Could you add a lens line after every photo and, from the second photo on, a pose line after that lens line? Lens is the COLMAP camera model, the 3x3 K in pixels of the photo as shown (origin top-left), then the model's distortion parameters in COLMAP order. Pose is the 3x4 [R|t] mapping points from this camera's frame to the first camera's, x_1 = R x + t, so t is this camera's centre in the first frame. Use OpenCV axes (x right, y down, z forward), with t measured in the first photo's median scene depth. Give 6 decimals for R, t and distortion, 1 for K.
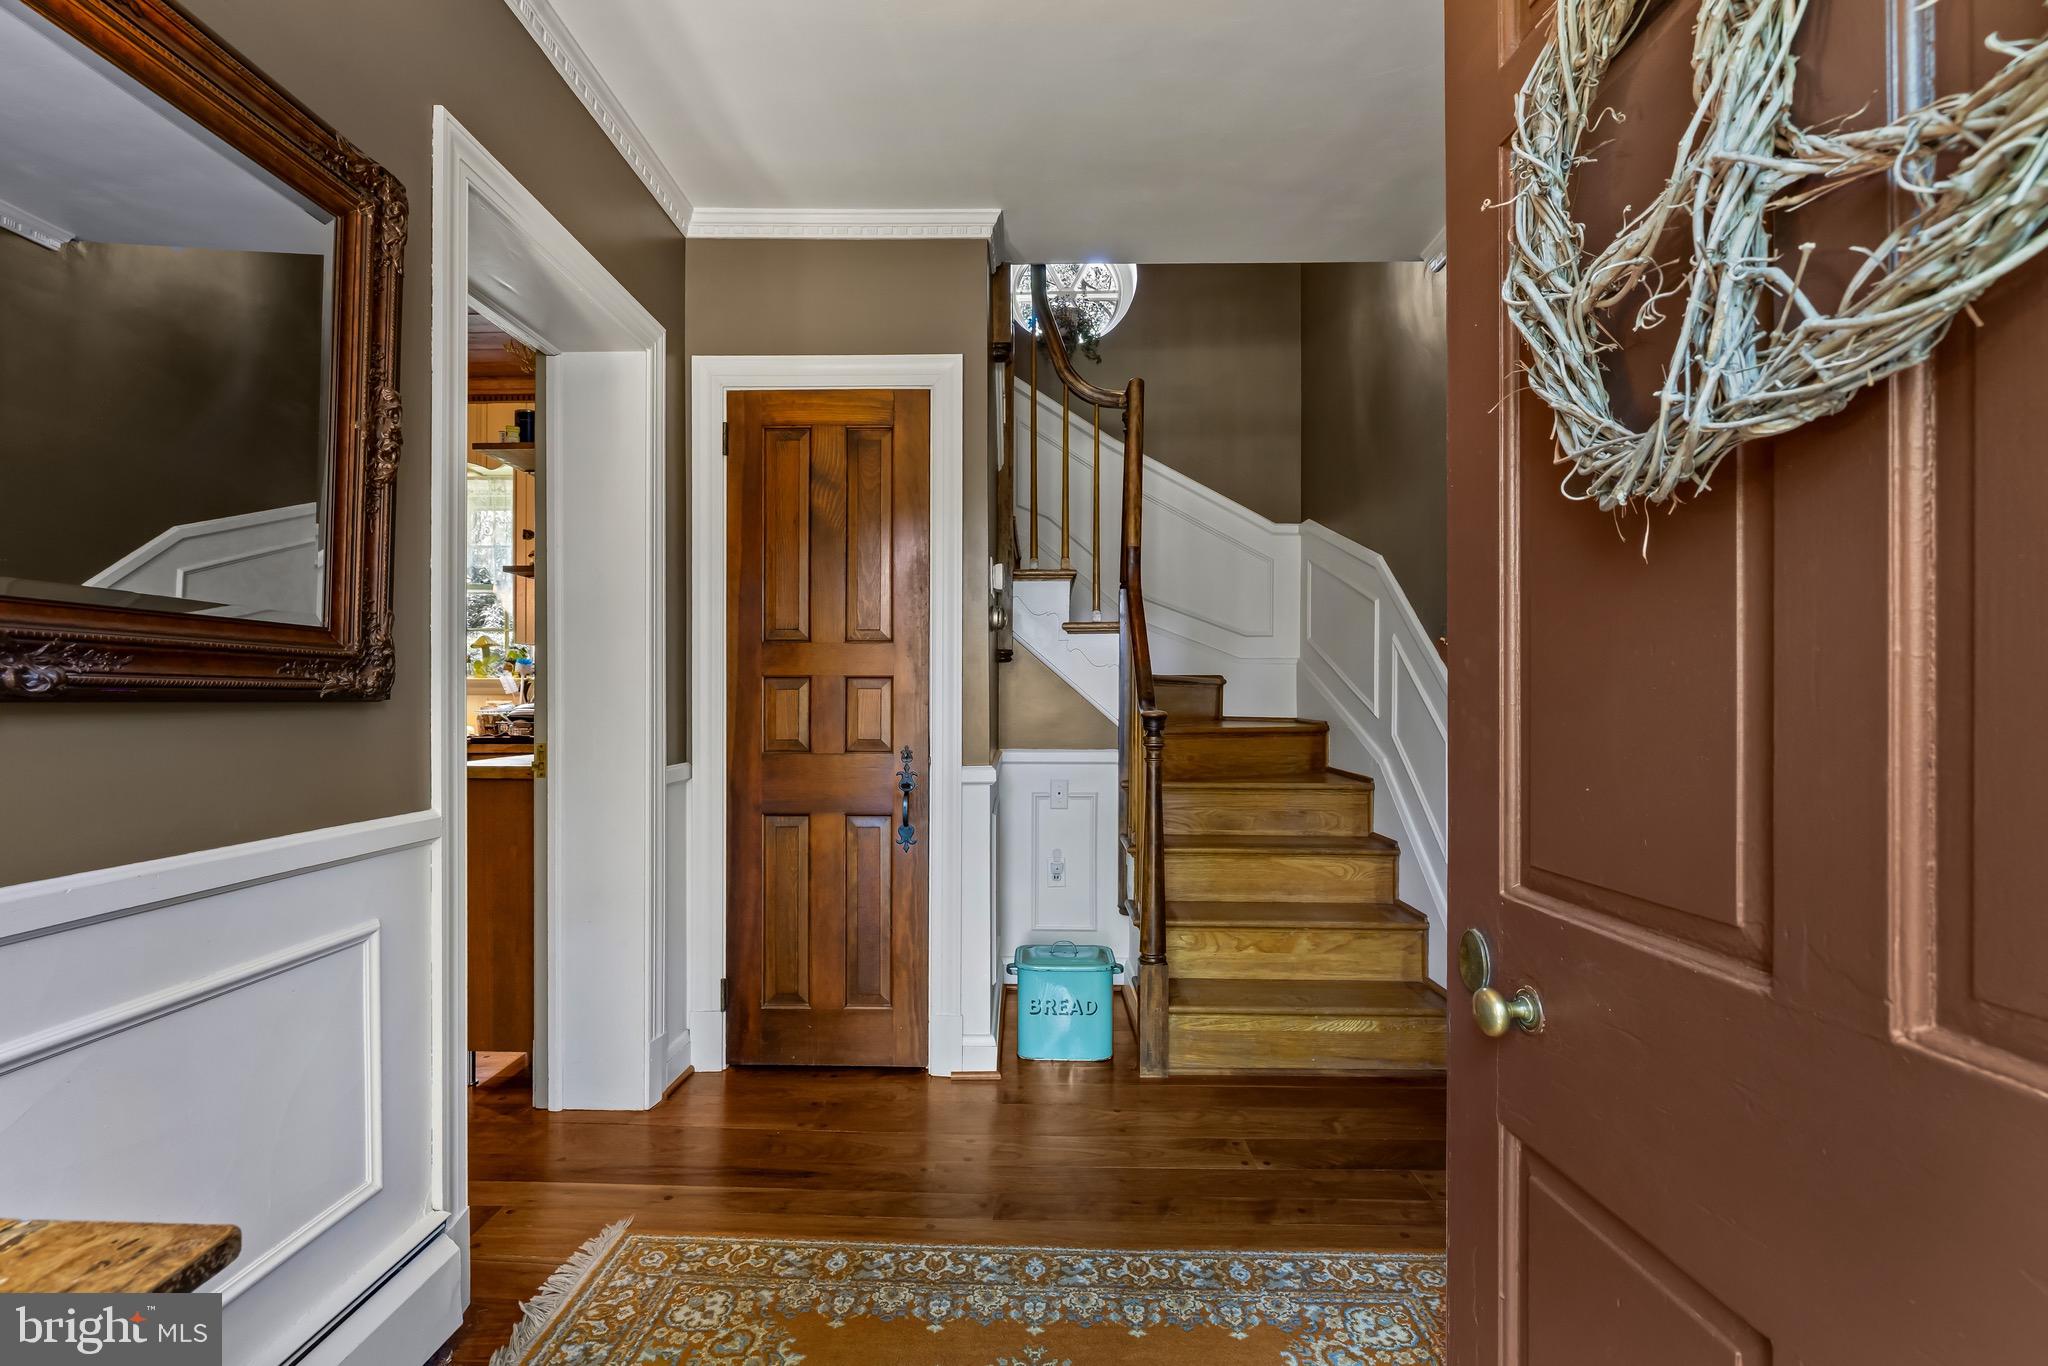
lens RADIAL K [[940.2, 0, 1017.8], [0, 940.2, 664.1], [0, 0, 1]] dist [-0.009728, 0.000120]
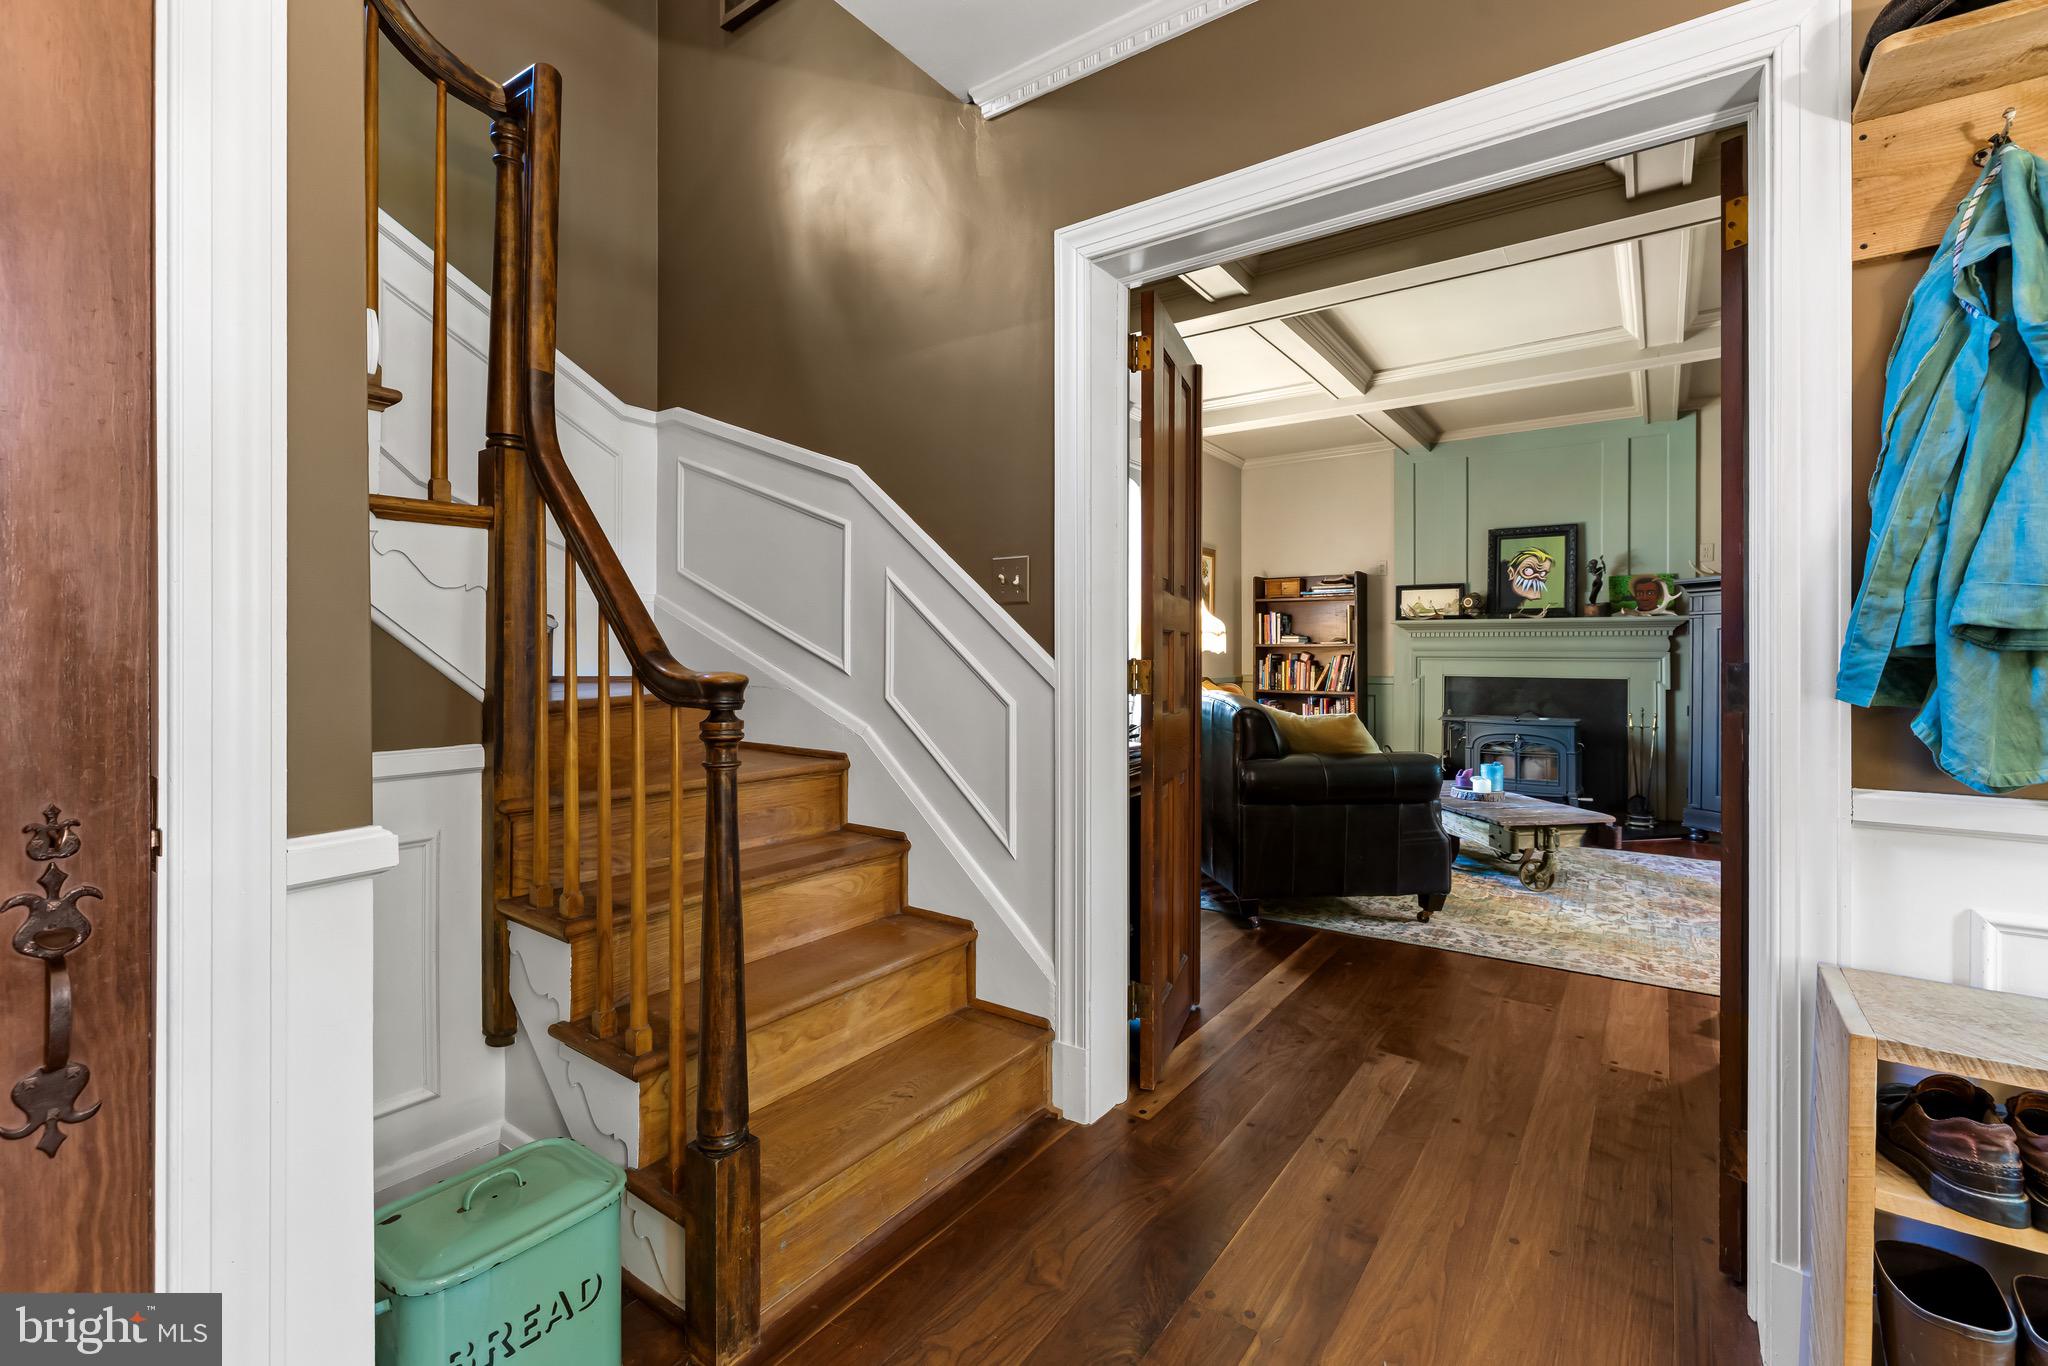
lens RADIAL K [[895.0, 0, 1024.1], [0, 895.0, 653.5], [0, 0, 1]] dist [-0.000143, 0.000096]
pose [[0.571756, -0.004170, 0.820413, -0.161202], [-0.026621, 0.999366, 0.023633, 0.021376], [-0.819992, -0.035352, 0.571283, 0.536482]]
